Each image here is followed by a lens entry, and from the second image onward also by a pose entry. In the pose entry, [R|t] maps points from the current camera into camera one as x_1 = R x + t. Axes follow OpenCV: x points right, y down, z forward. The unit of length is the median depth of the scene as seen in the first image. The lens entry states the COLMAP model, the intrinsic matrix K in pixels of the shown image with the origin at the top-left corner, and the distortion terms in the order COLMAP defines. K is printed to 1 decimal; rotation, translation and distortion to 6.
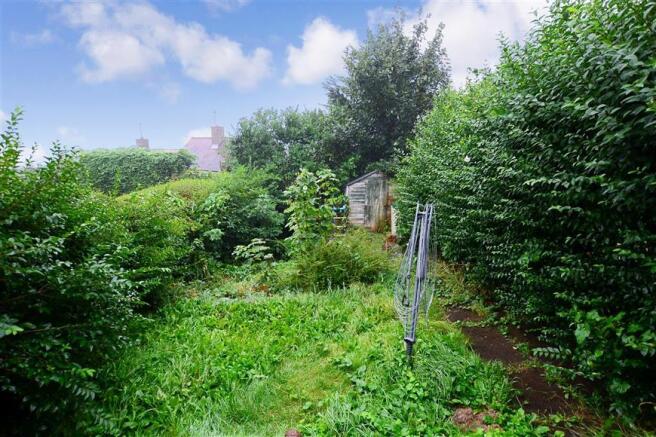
lens RADIAL K [[319.9, 0, 328.0], [0, 319.9, 237.6], [0, 0, 1]] dist [-0.010067, -0.000676]
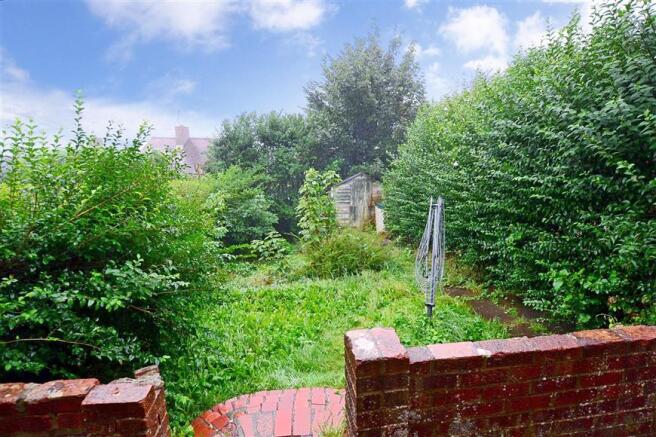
lens RADIAL K [[339.1, 0, 328.0], [0, 339.1, 218.5], [0, 0, 1]] dist [0.001029, 0.000679]
pose [[0.993821, -0.008284, 0.110688, -0.233830], [0.016469, 0.997179, -0.073237, 0.058383], [-0.109769, 0.074607, 0.991153, -0.251770]]
